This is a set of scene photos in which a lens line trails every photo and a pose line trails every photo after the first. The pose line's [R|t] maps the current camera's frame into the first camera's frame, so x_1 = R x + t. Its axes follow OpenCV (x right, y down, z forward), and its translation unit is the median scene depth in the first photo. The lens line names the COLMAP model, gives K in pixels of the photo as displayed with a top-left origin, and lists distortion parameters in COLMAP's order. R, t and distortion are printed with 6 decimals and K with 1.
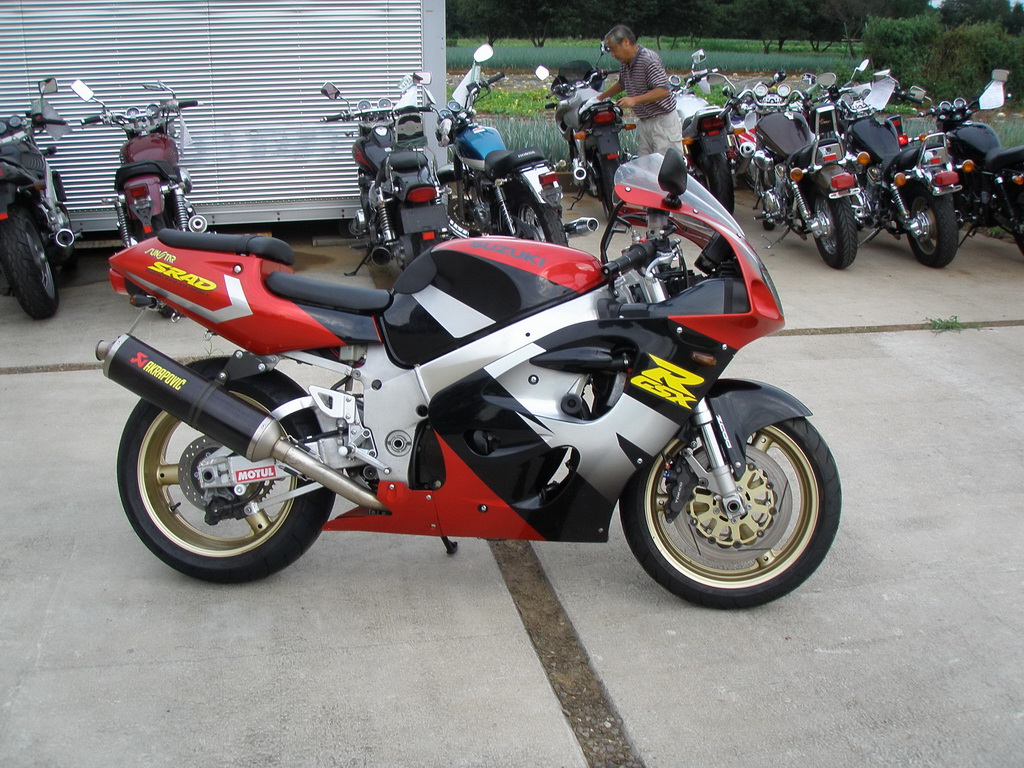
lens RADIAL K [[1143.9, 0, 499.8], [0, 1143.9, 395.2], [0, 0, 1]] dist [-0.212814, 0.208946]
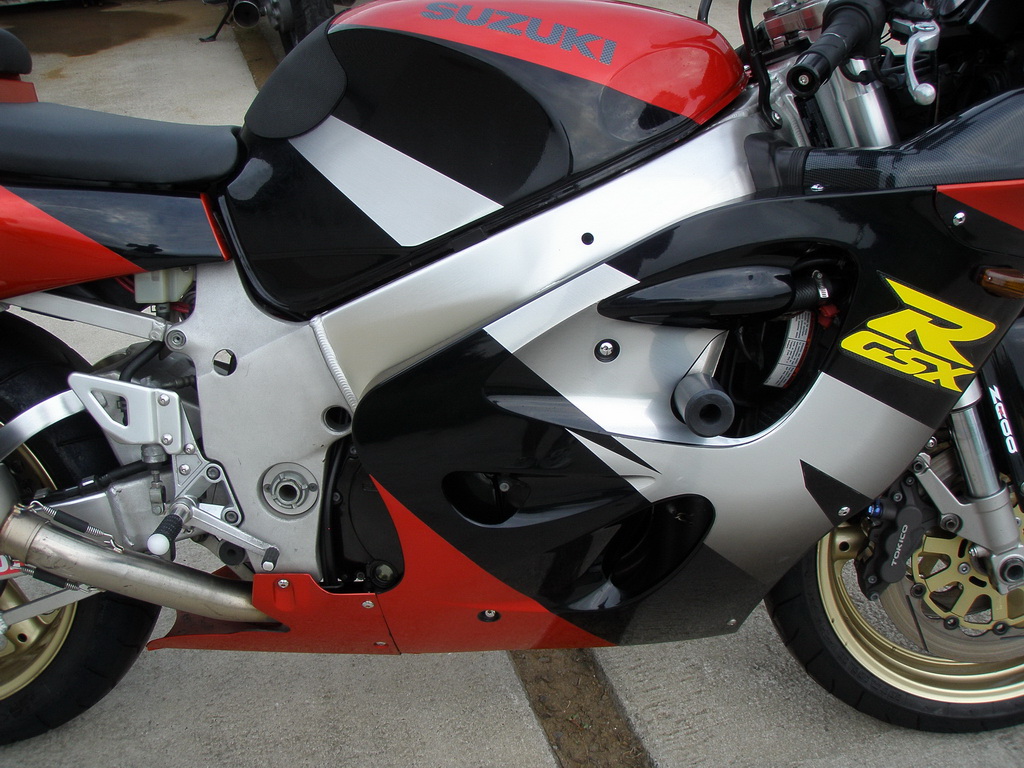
lens RADIAL K [[1143.9, 0, 499.8], [0, 1143.9, 395.2], [0, 0, 1]] dist [-0.212814, 0.208946]
pose [[0.994583, -0.068590, 0.078102, -0.039429], [0.049221, 0.972574, 0.227325, -0.087784], [-0.091552, -0.222250, 0.970682, 0.574946]]
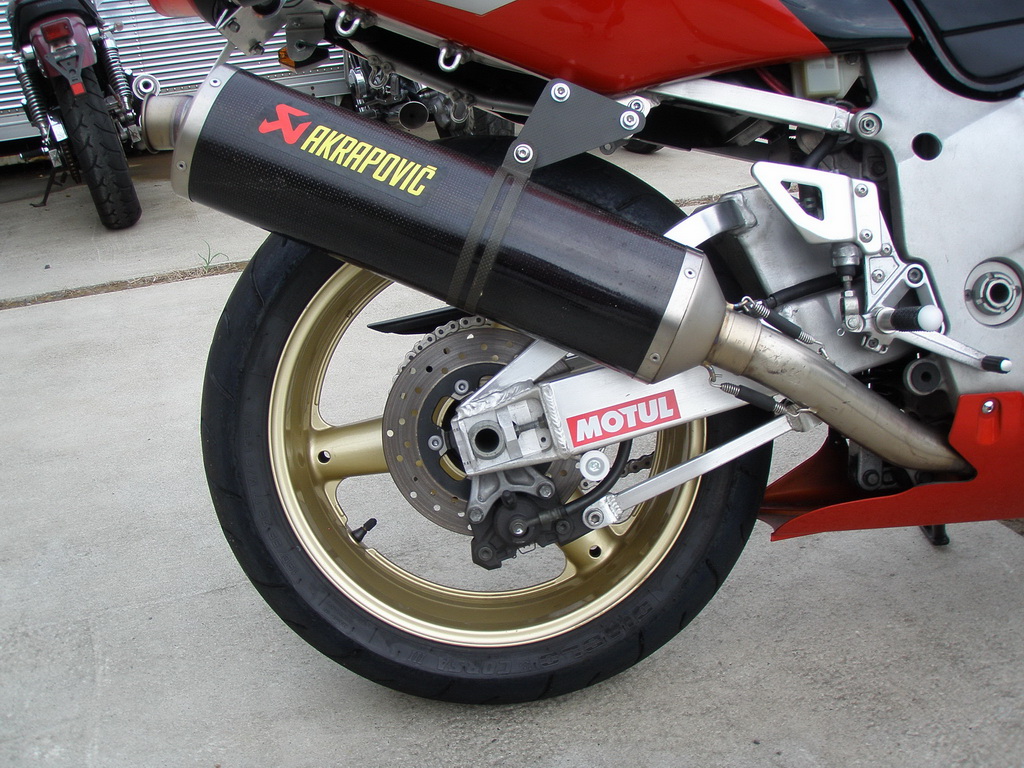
lens RADIAL K [[1143.9, 0, 499.8], [0, 1143.9, 395.2], [0, 0, 1]] dist [-0.212814, 0.208946]
pose [[0.988871, -0.115806, 0.093396, -0.292524], [0.111177, 0.992368, 0.053341, 0.038035], [-0.098861, -0.042364, 0.994199, 0.639730]]
